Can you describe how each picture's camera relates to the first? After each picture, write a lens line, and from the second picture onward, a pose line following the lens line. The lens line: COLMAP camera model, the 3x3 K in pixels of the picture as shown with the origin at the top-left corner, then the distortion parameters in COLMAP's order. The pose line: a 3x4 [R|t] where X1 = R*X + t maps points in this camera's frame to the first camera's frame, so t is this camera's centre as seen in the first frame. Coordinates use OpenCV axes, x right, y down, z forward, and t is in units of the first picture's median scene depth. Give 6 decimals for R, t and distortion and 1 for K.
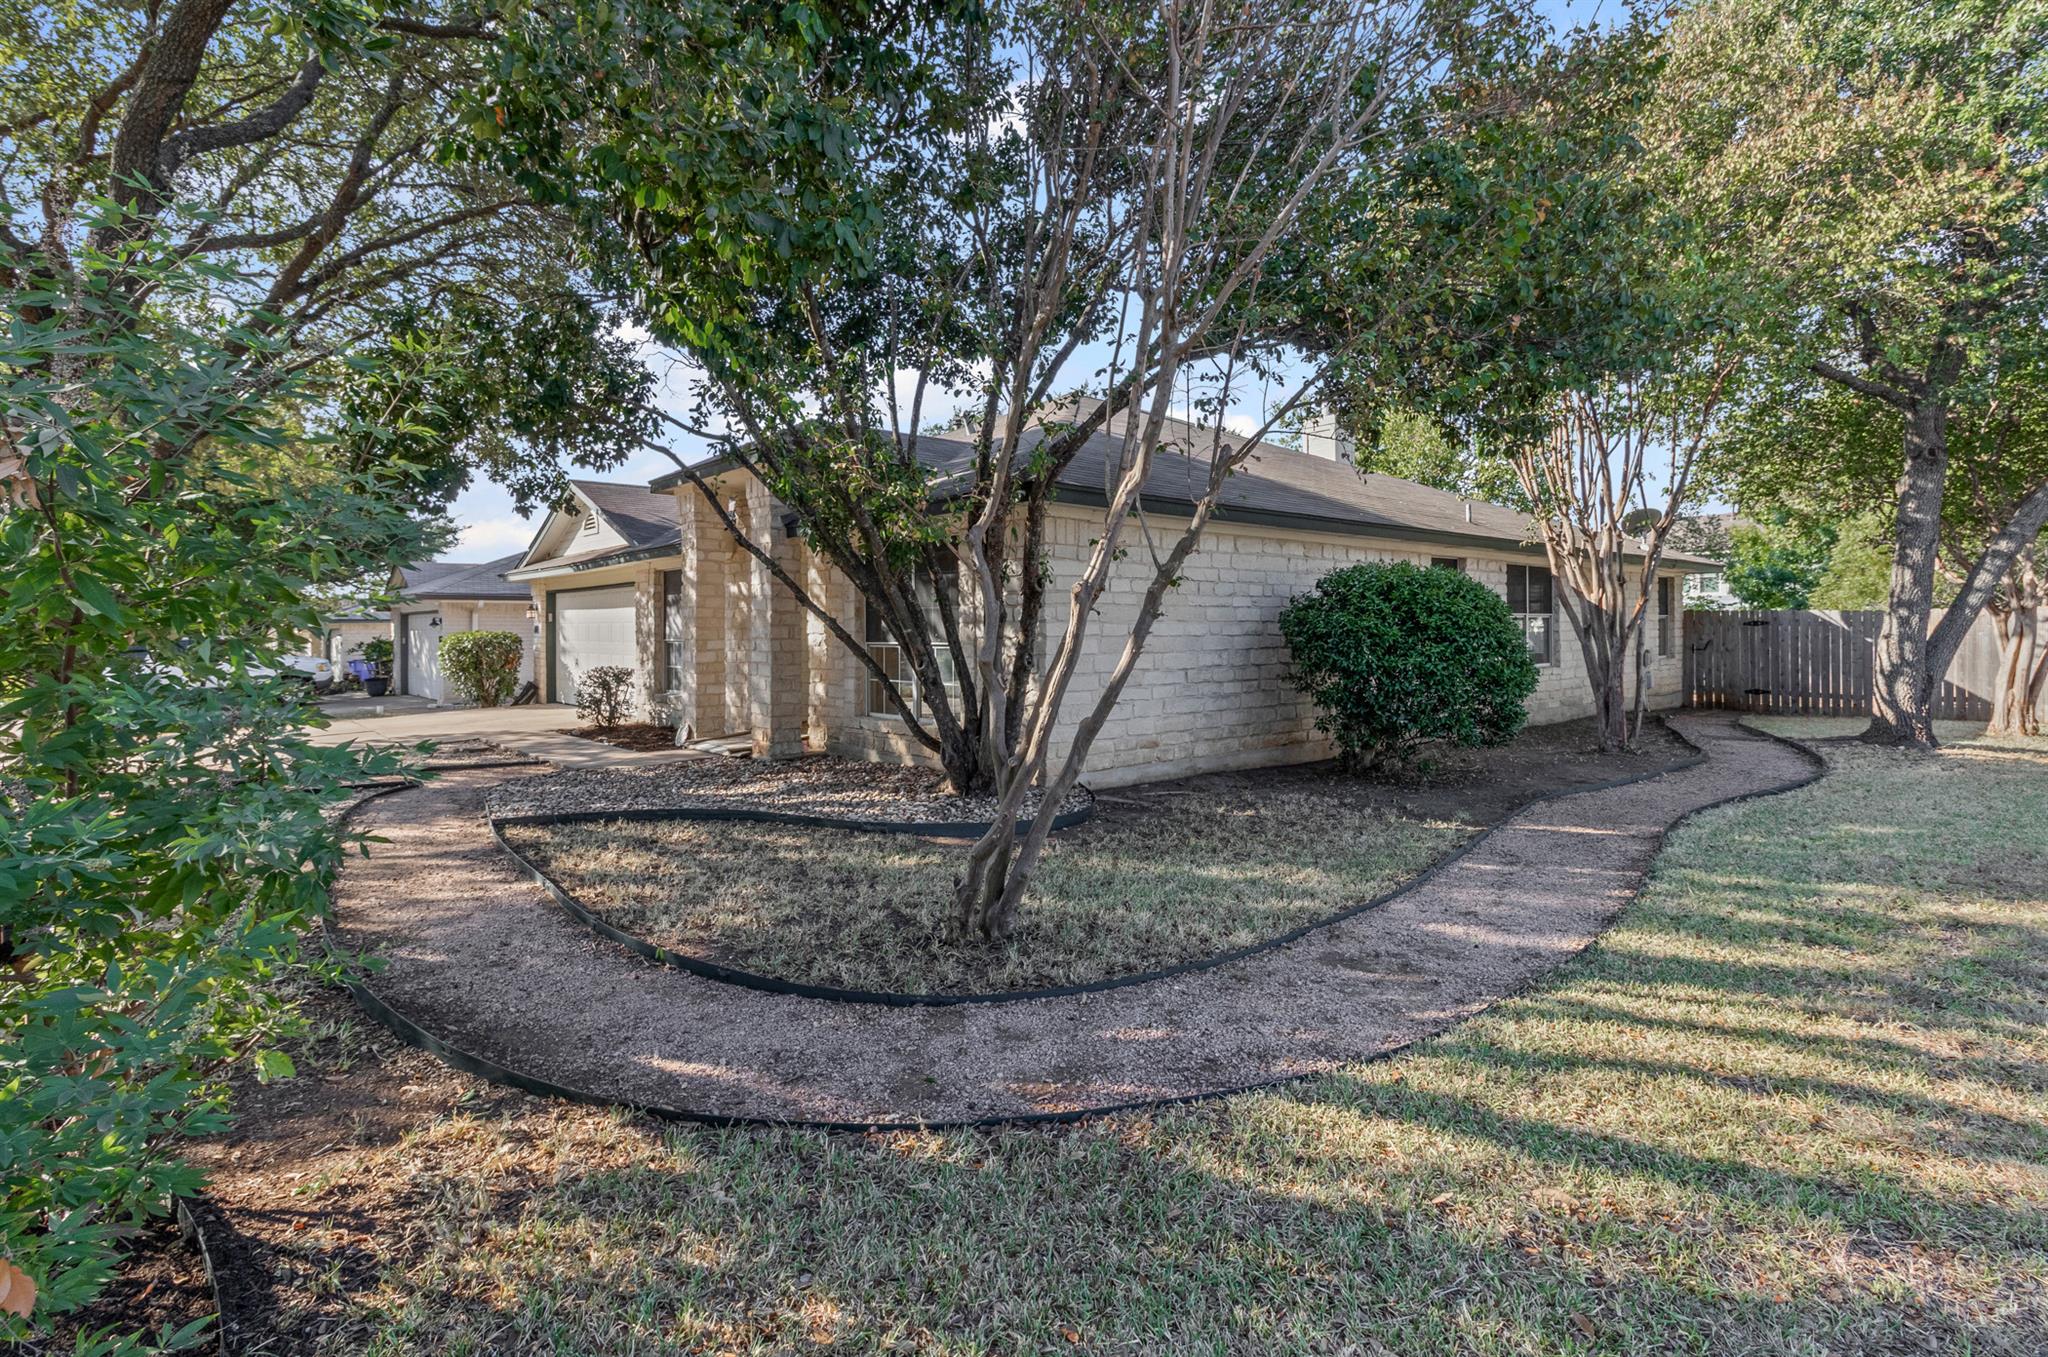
lens RADIAL K [[947.8, 0, 1022.3], [0, 947.8, 666.5], [0, 0, 1]] dist [-0.001392, 0.001599]
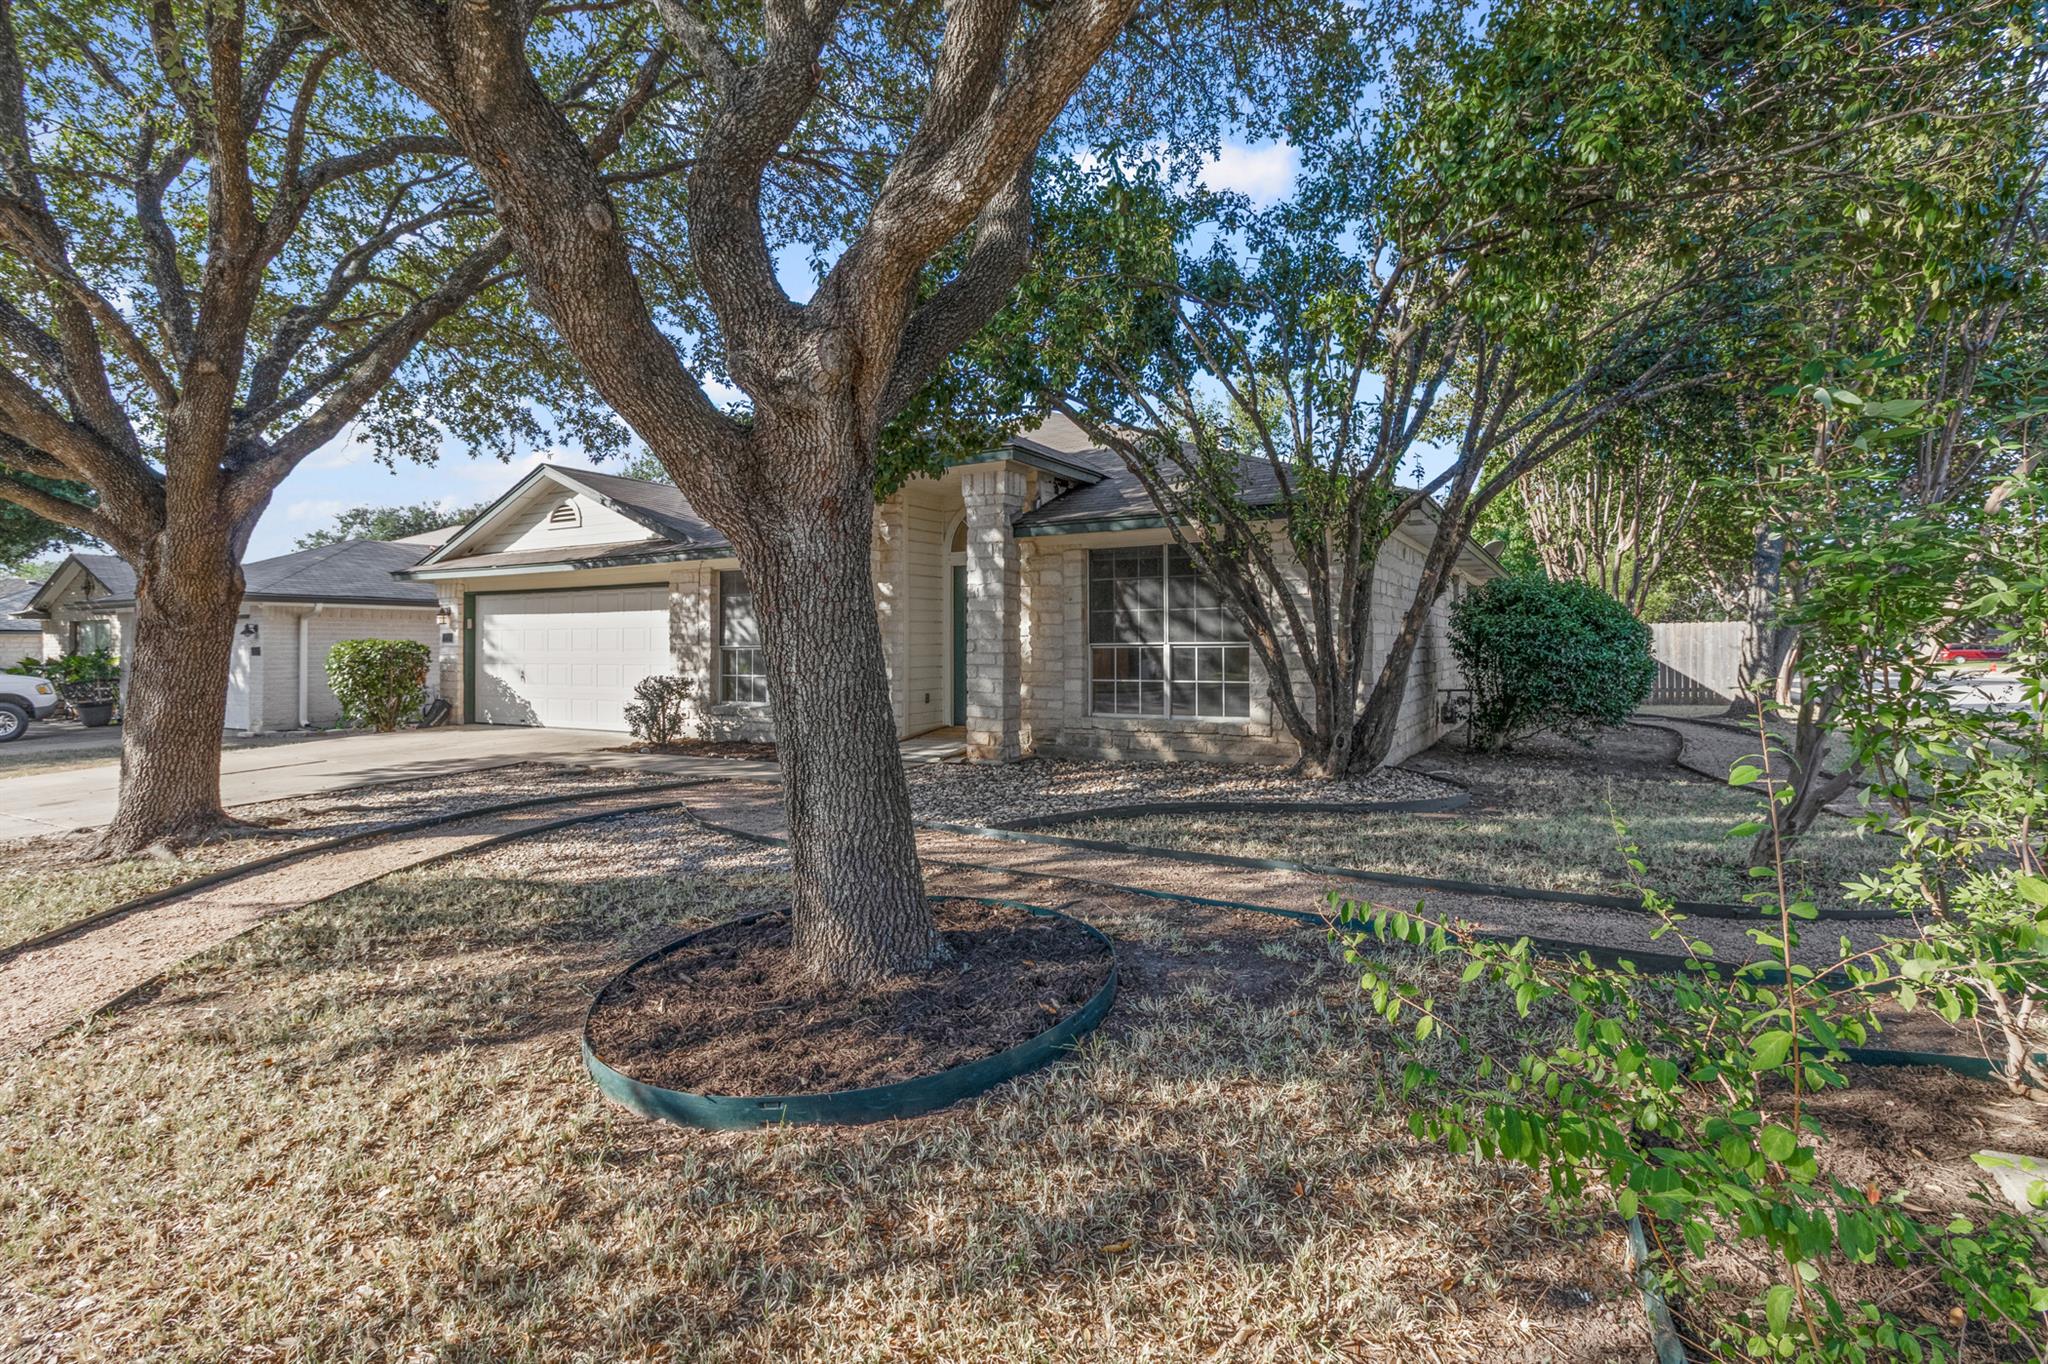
lens RADIAL K [[947.8, 0, 1018.2], [0, 947.8, 669.7], [0, 0, 1]] dist [-0.001392, 0.001599]
pose [[0.946576, -0.010002, 0.322325, -0.383668], [0.014765, 0.999815, -0.012334, 0.009916], [-0.322142, 0.016434, 0.946549, 0.042607]]
